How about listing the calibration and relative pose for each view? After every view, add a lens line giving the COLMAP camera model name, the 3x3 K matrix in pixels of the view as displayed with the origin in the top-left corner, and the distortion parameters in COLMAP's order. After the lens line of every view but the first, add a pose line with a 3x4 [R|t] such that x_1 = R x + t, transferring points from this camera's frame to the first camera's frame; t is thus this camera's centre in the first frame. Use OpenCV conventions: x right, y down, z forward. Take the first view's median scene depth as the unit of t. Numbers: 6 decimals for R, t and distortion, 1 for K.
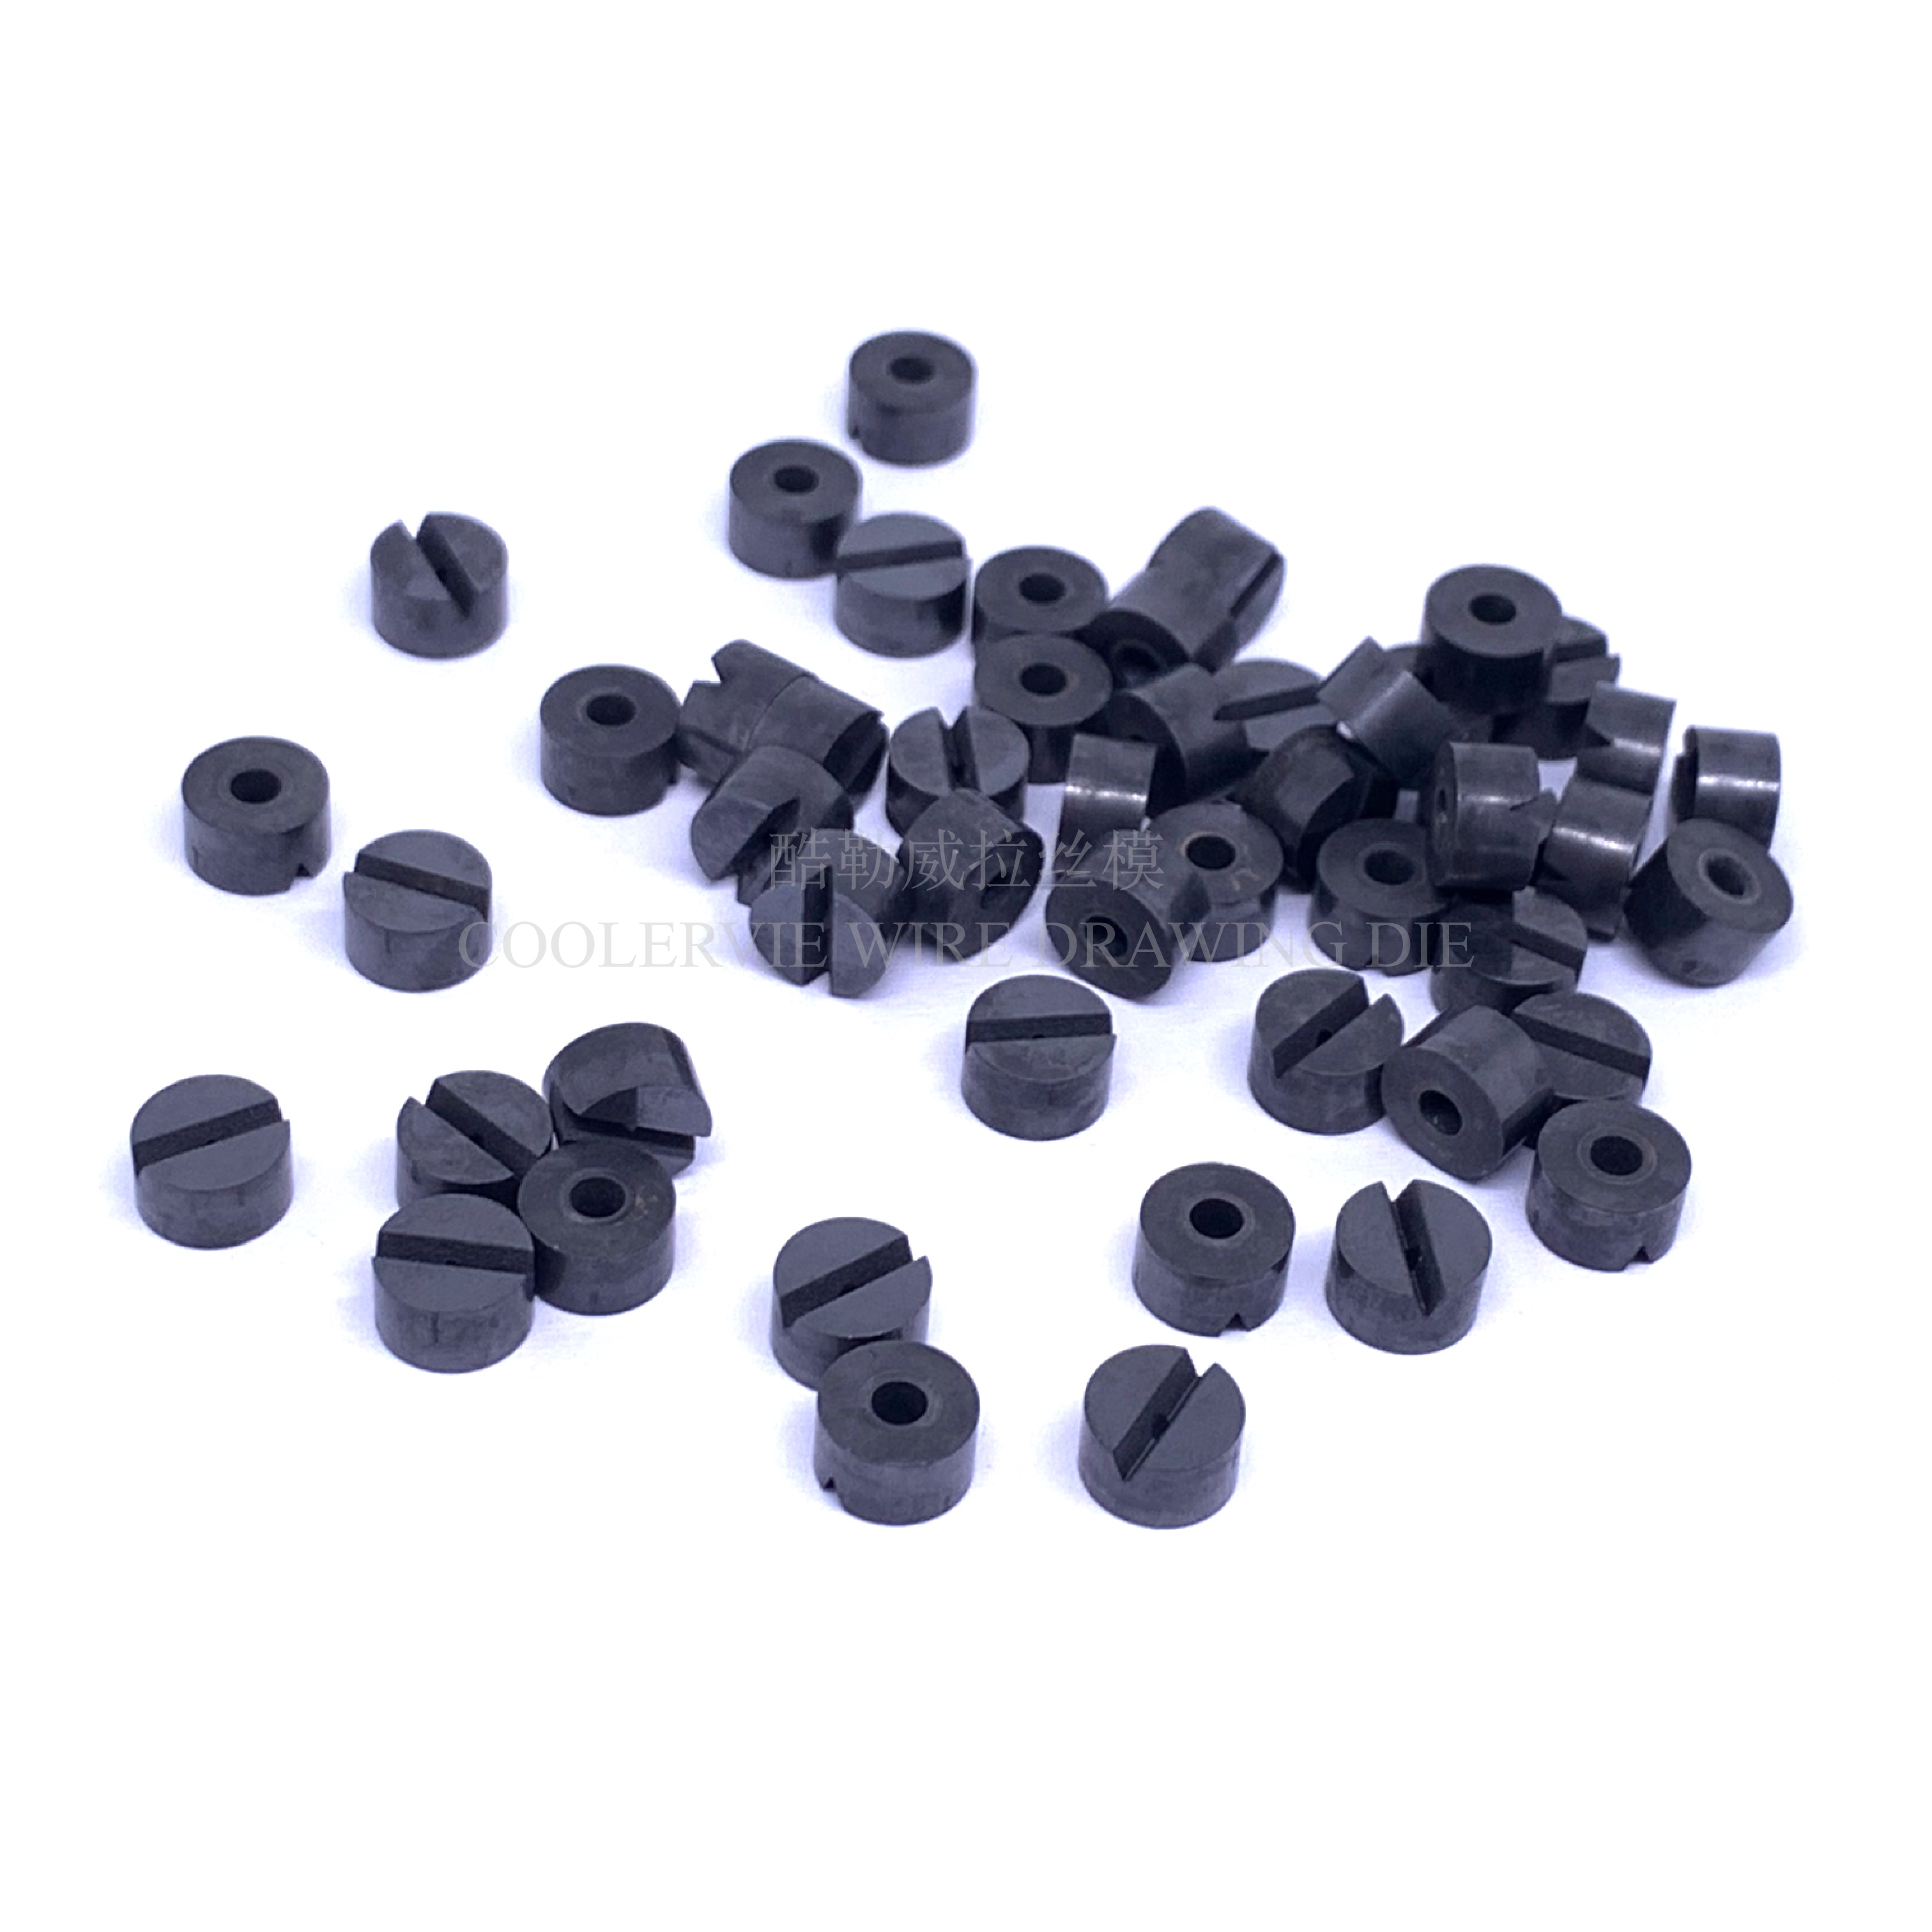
lens RADIAL K [[4637.2, 0, 966.0], [0, 4637.2, 966.0], [0, 0, 1]] dist [0.151847, -0.073908]
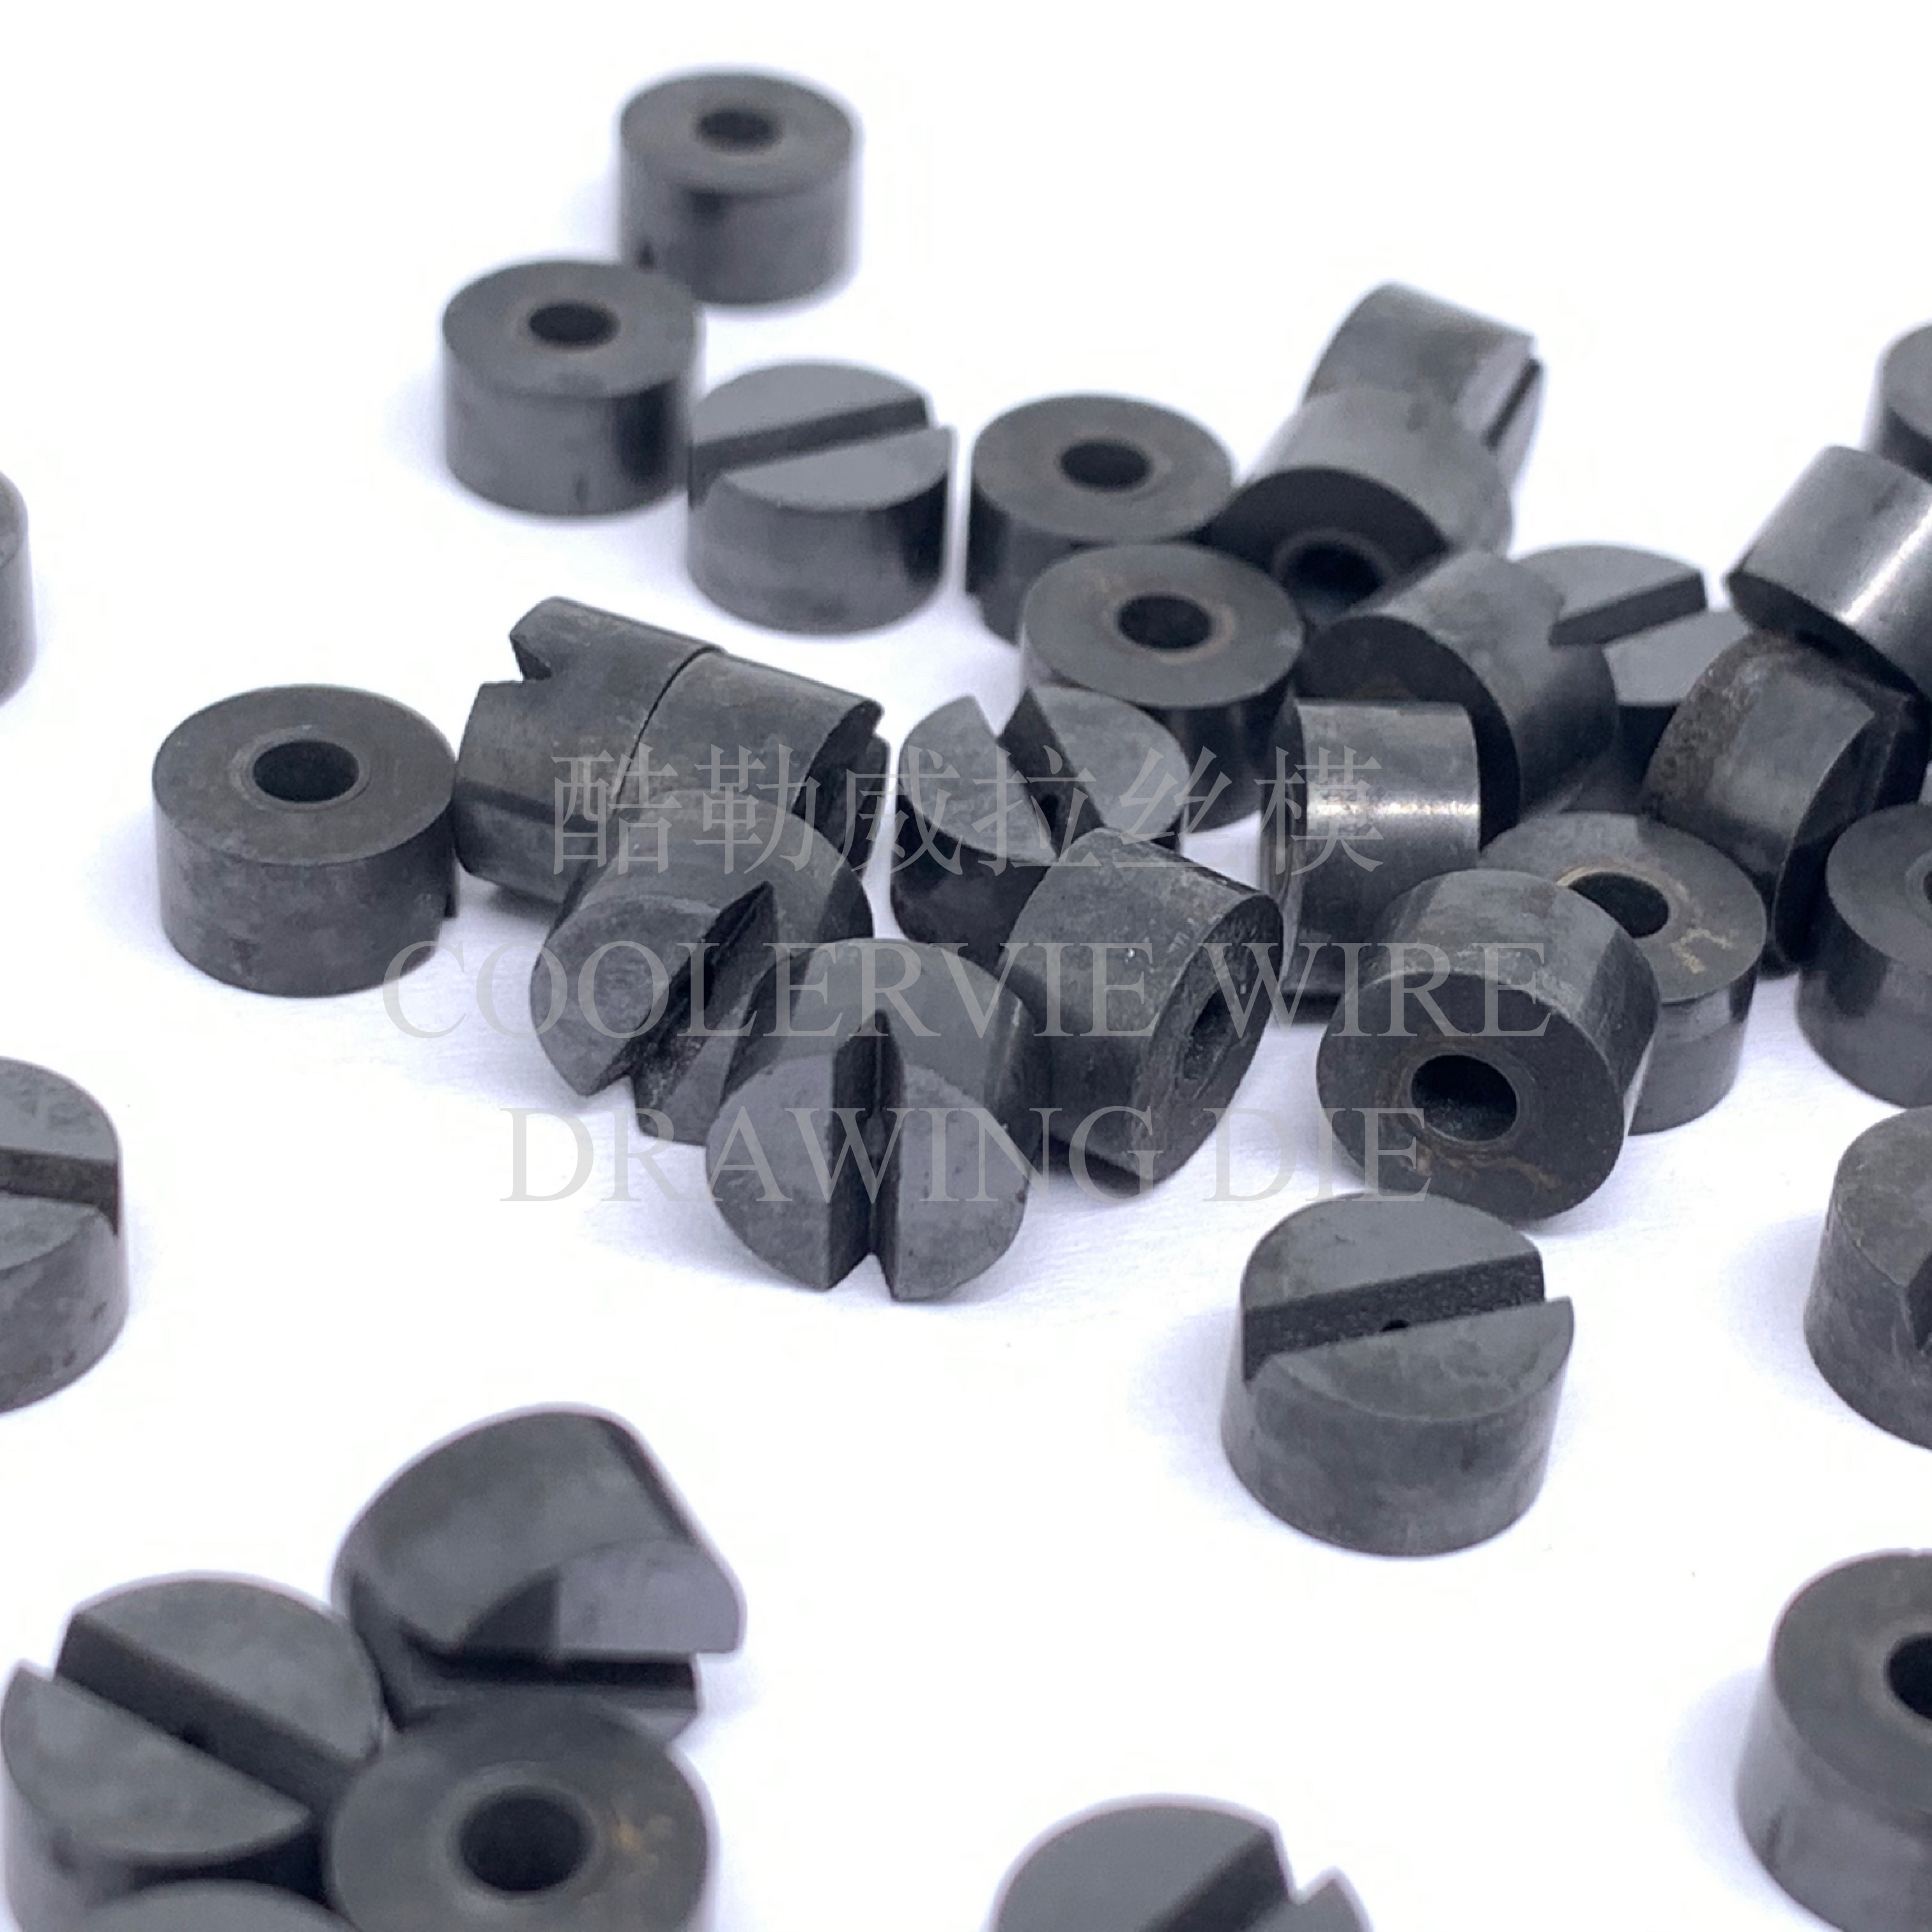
lens RADIAL K [[4637.2, 0, 966.0], [0, 4637.2, 966.0], [0, 0, 1]] dist [0.151847, -0.073908]
pose [[0.979783, -0.119033, 0.160799, -0.090564], [0.132100, 0.988534, -0.073139, 0.007932], [-0.150249, 0.092901, 0.984274, 0.536212]]
